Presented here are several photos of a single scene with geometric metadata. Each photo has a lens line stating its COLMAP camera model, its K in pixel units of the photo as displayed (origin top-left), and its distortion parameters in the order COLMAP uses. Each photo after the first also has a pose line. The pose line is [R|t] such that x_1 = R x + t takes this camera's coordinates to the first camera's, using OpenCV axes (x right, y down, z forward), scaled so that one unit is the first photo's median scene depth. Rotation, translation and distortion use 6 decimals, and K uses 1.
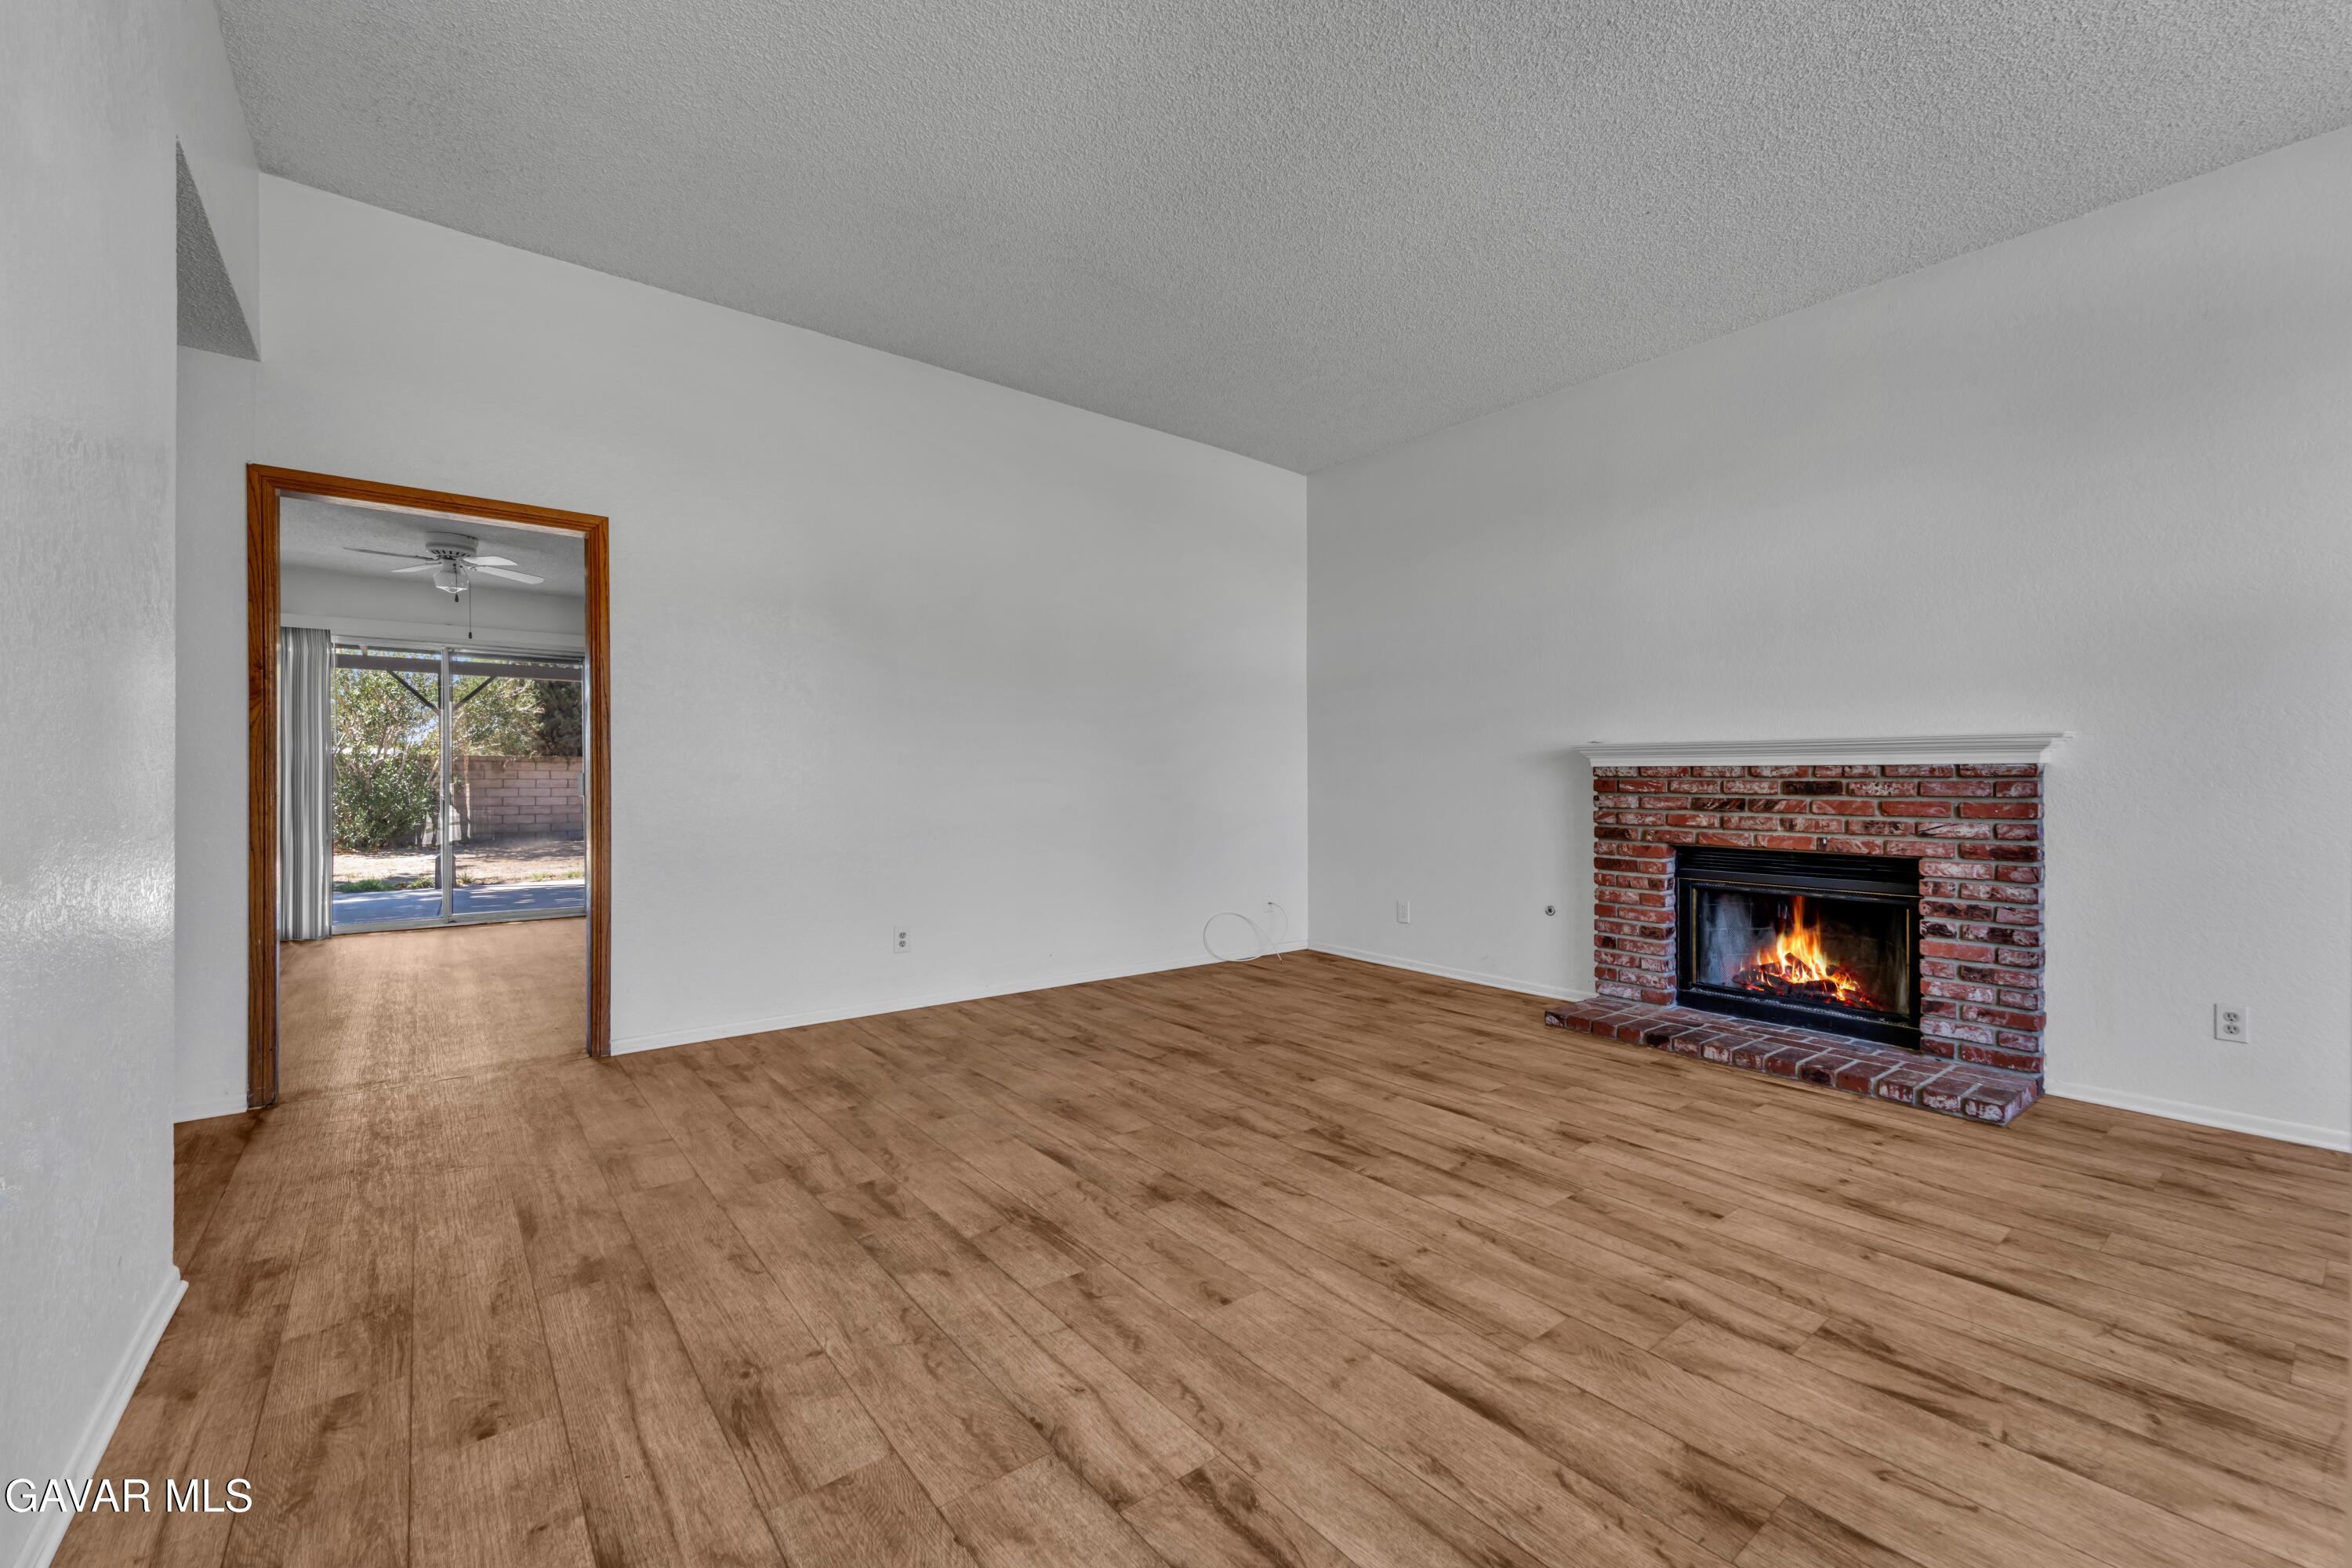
lens RADIAL K [[981.0, 0, 1176.0], [0, 981.0, 784.0], [0, 0, 1]] dist [-0.003319, -0.001084]
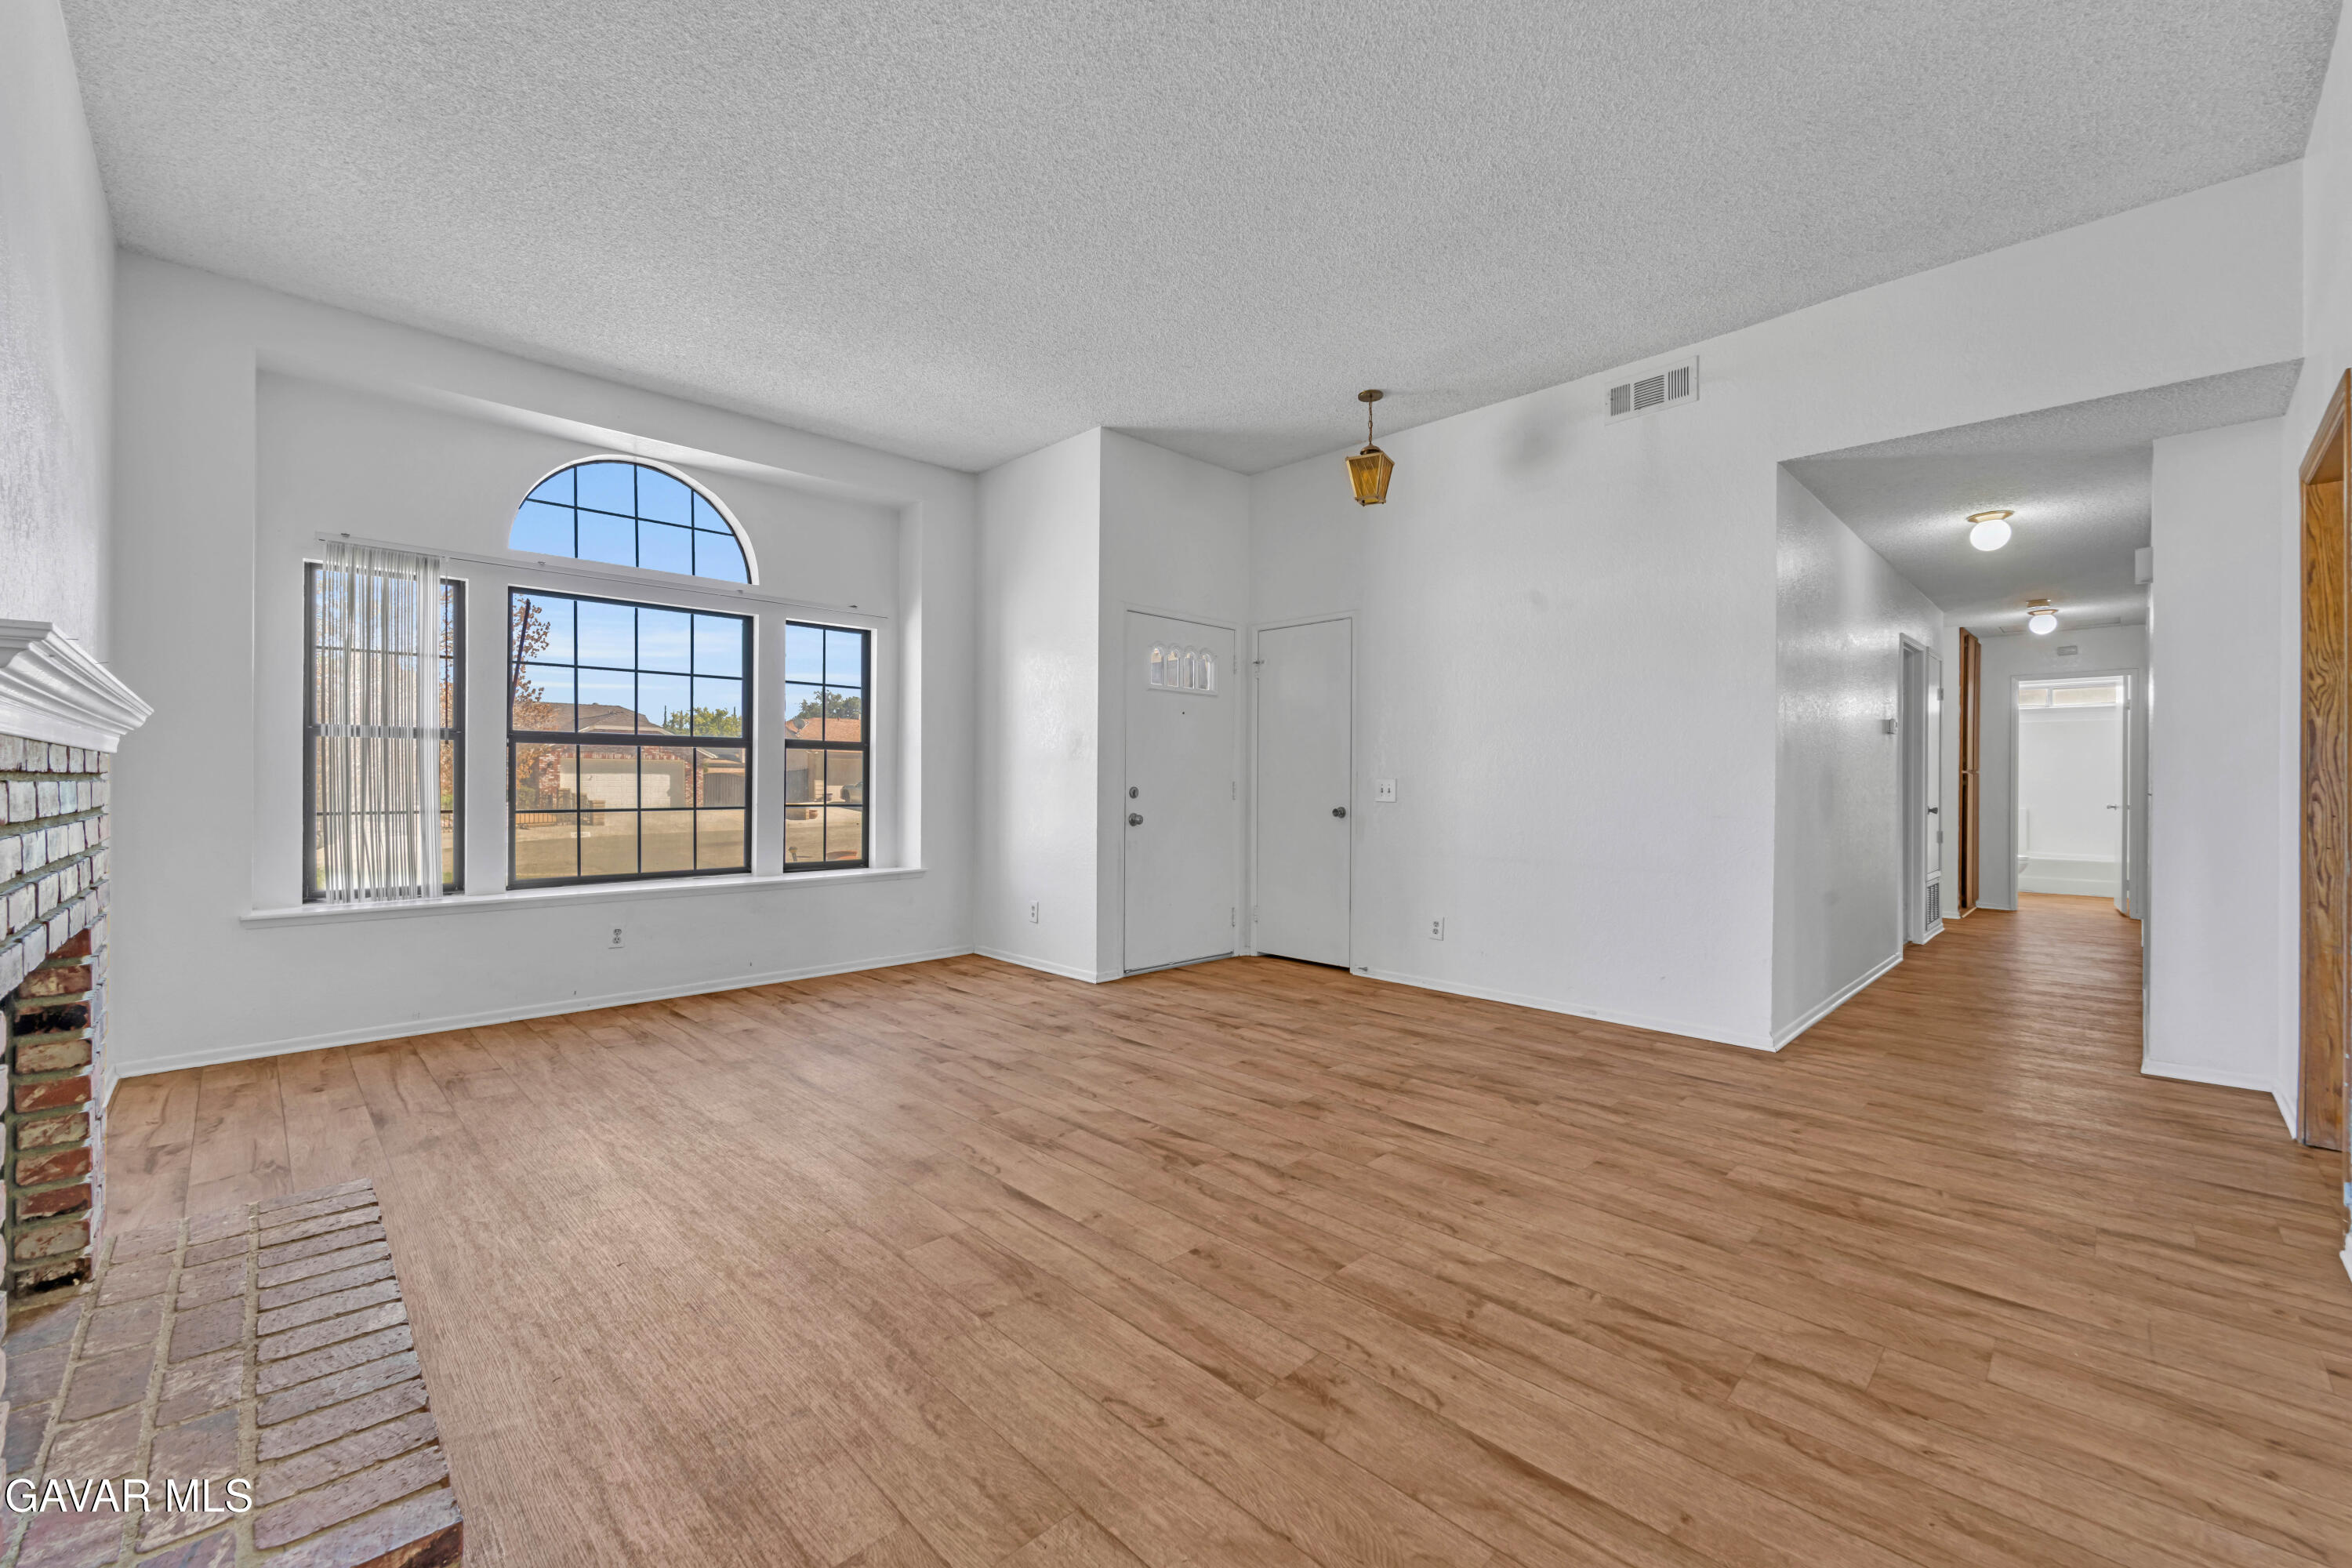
lens RADIAL K [[981.0, 0, 1176.0], [0, 981.0, 784.0], [0, 0, 1]] dist [-0.003319, -0.001084]
pose [[-0.993630, -0.008597, -0.112363, 0.233607], [-0.009461, 0.999930, 0.007161, -0.013912], [0.112293, 0.008178, -0.993641, 1.687924]]
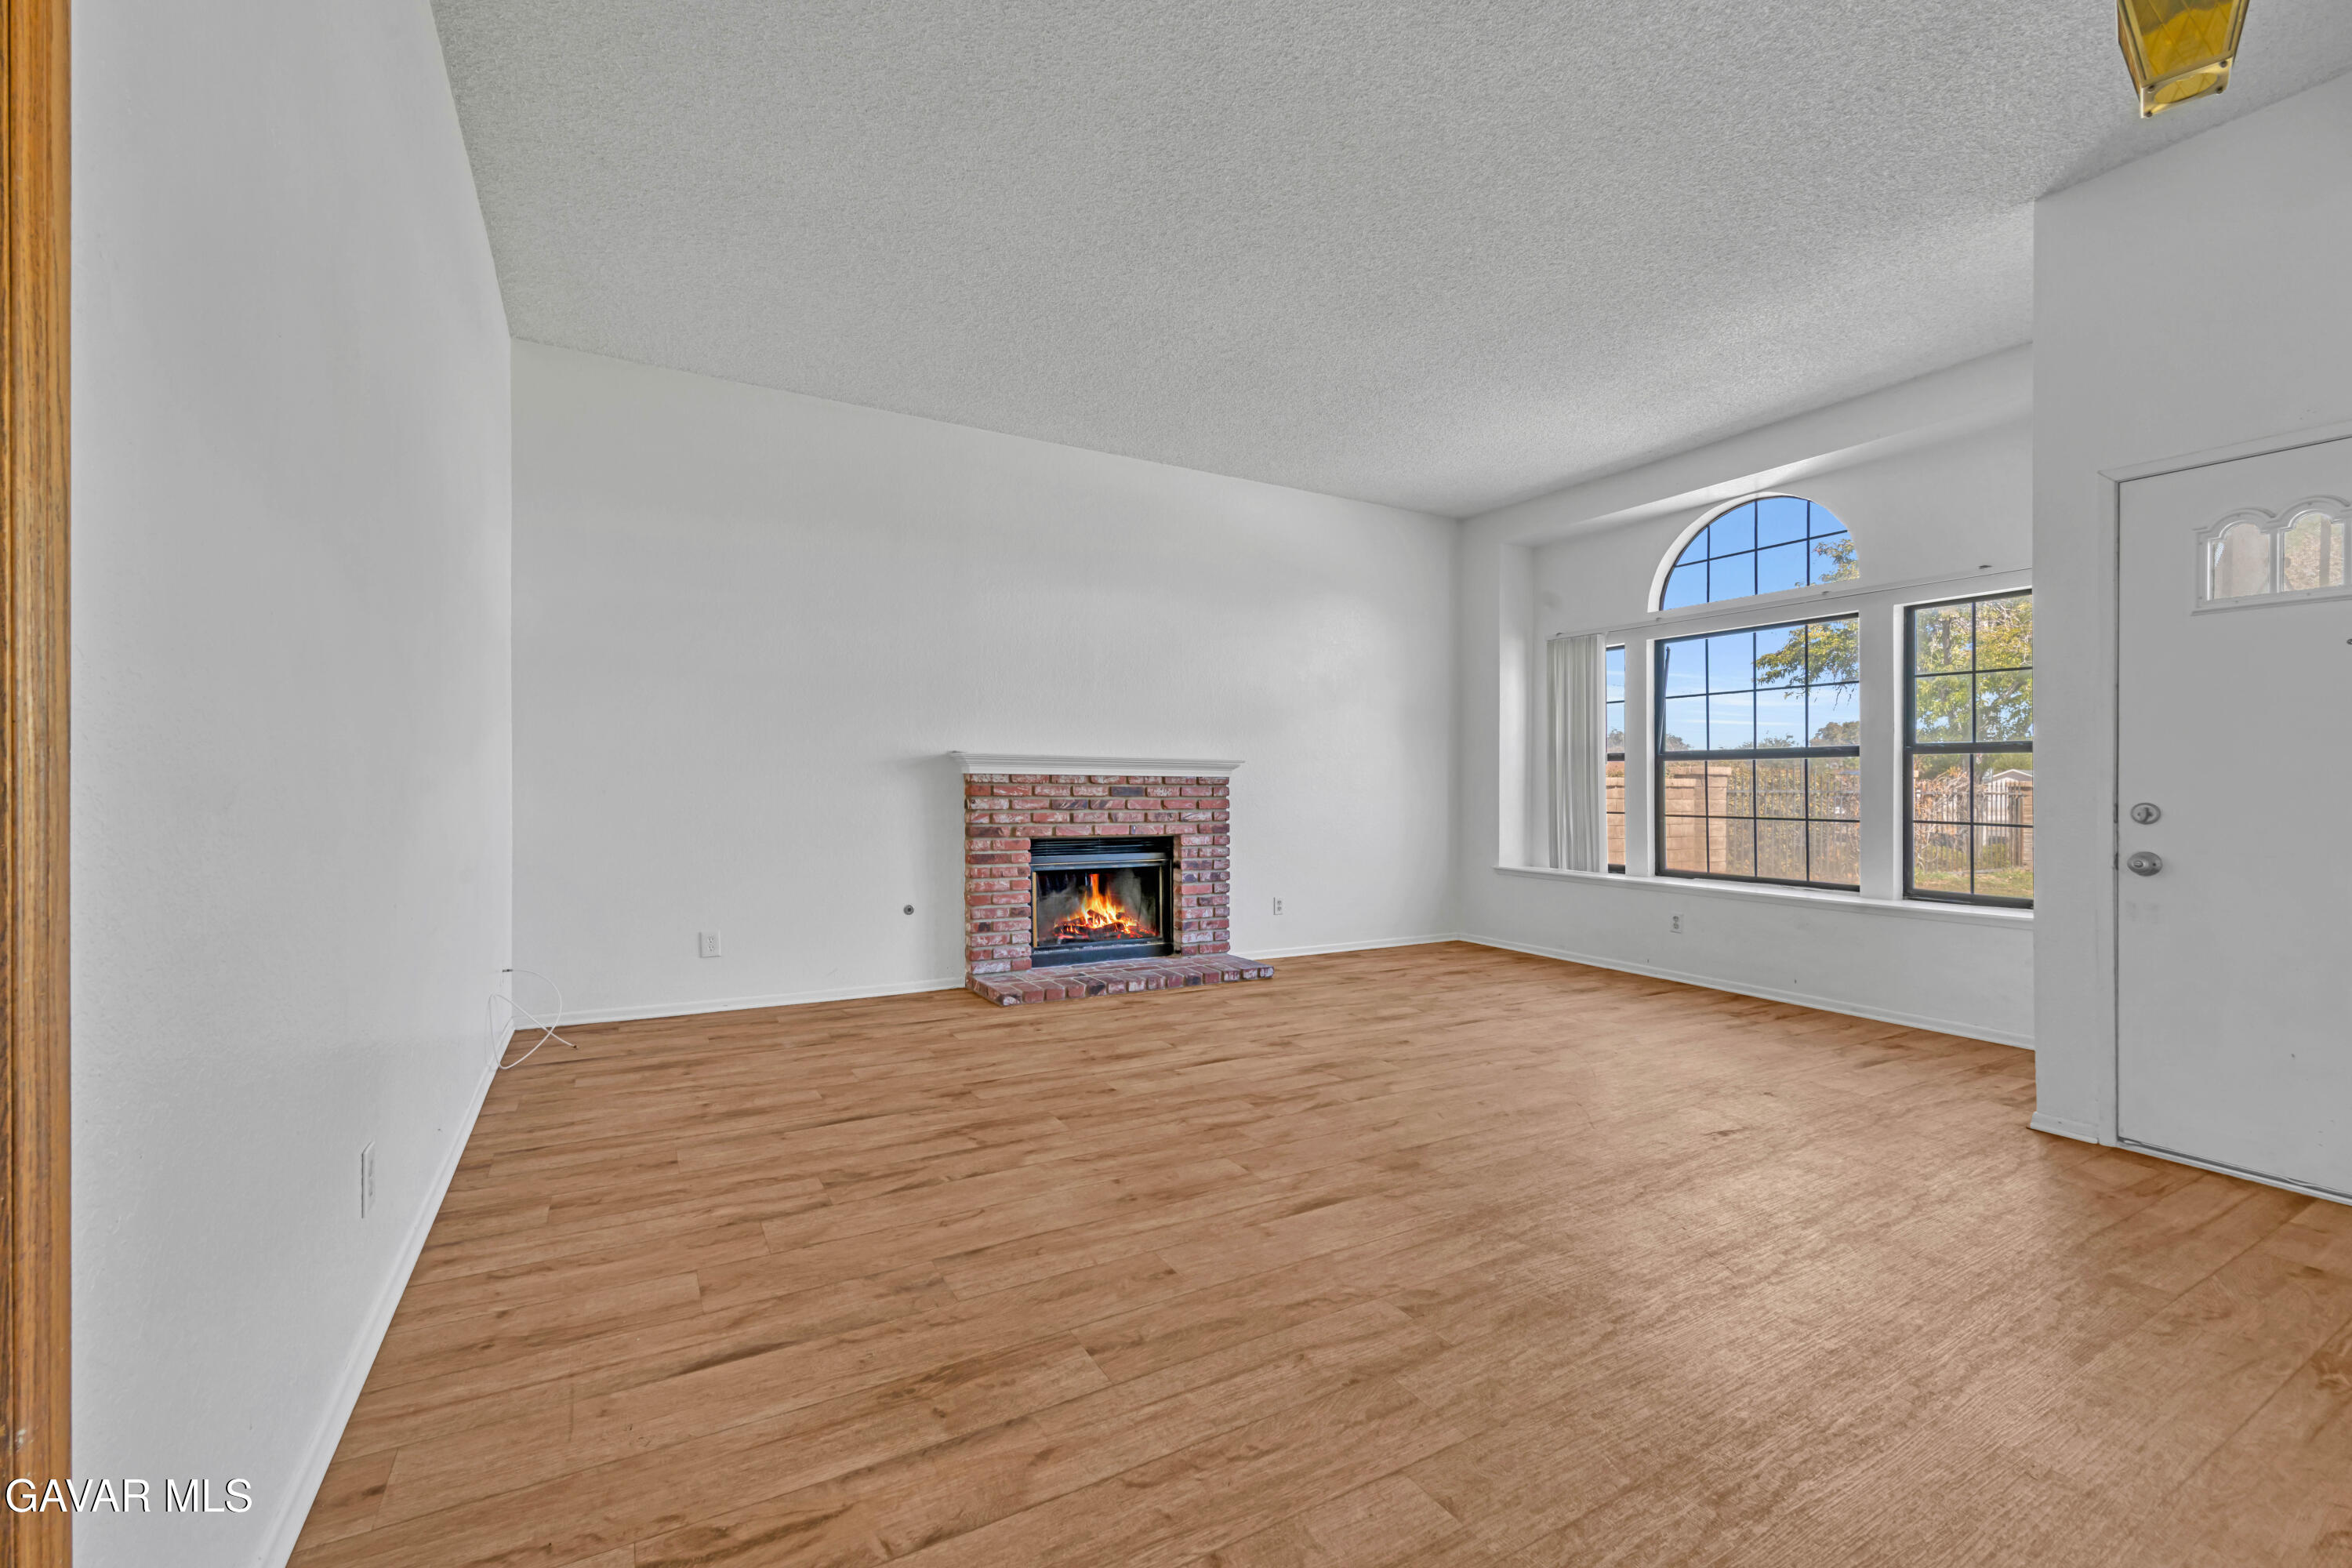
lens RADIAL K [[955.2, 0, 1176.0], [0, 955.2, 784.0], [0, 0, 1]] dist [0.000033, -0.000291]
pose [[0.153695, -0.001207, 0.988118, -0.834059], [-0.004244, 0.999989, 0.001882, -0.011790], [-0.988109, -0.004482, 0.153688, 0.809211]]
